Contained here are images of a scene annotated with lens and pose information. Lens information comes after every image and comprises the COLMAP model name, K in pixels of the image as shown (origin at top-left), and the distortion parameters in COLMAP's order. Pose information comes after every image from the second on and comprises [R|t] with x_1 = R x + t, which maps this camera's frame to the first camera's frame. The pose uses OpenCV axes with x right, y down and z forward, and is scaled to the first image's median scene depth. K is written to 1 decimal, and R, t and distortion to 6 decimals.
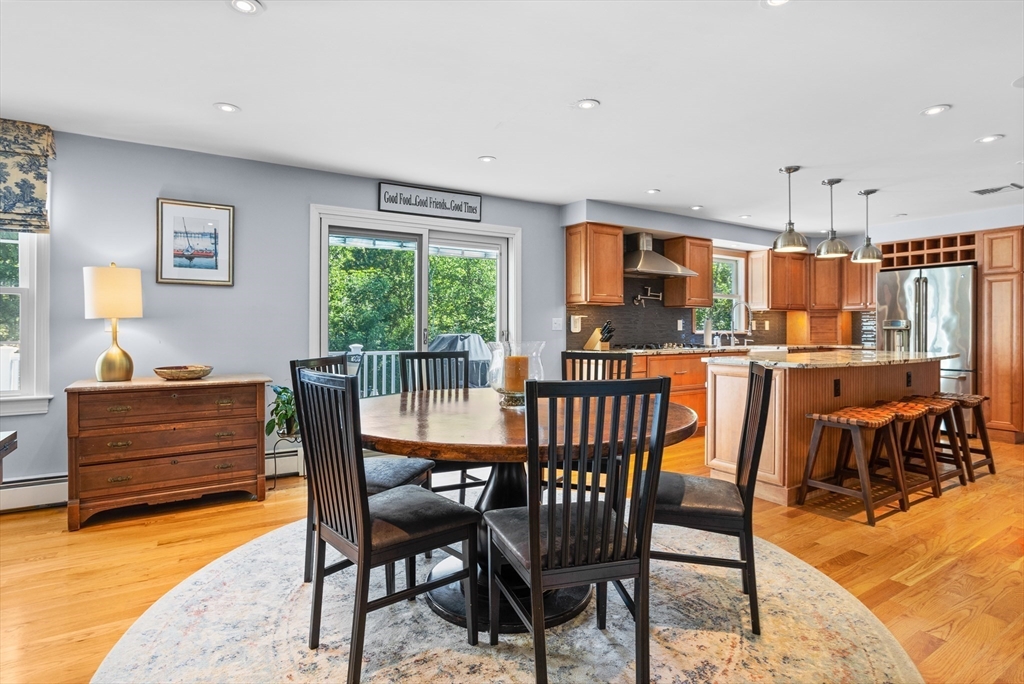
lens RADIAL K [[520.6, 0, 520.9], [0, 520.6, 329.7], [0, 0, 1]] dist [-0.053099, 0.029752]
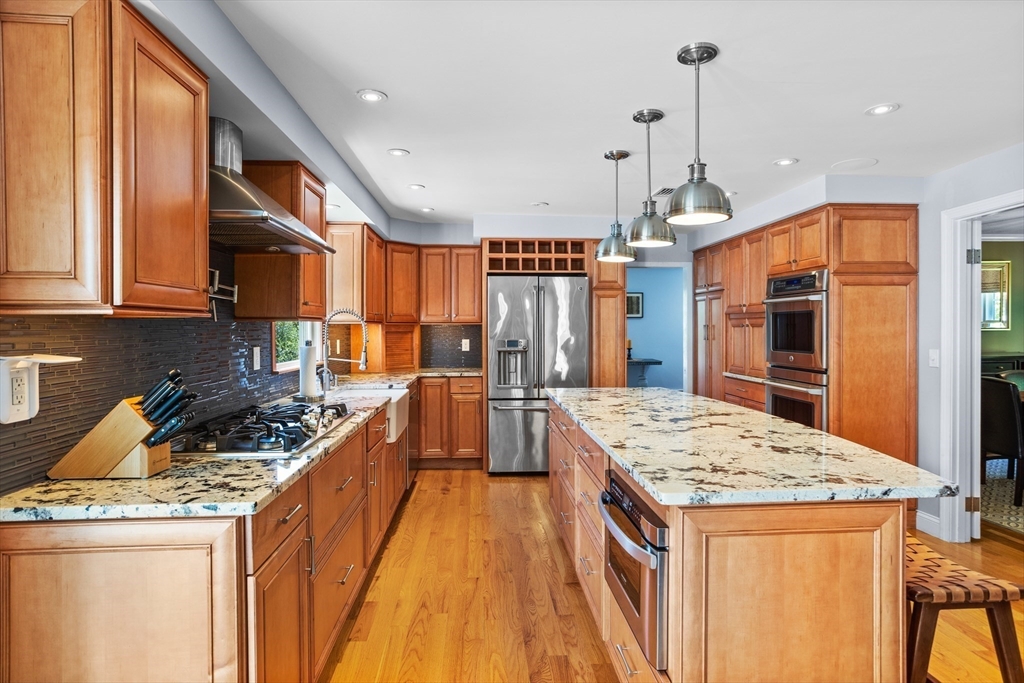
lens RADIAL K [[553.6, 0, 507.8], [0, 553.6, 332.2], [0, 0, 1]] dist [-0.050554, 0.038433]
pose [[0.468326, -0.009445, 0.883505, -0.015776], [0.004440, 0.999955, 0.008337, -0.037921], [-0.883545, 0.000018, 0.468347, 0.633386]]
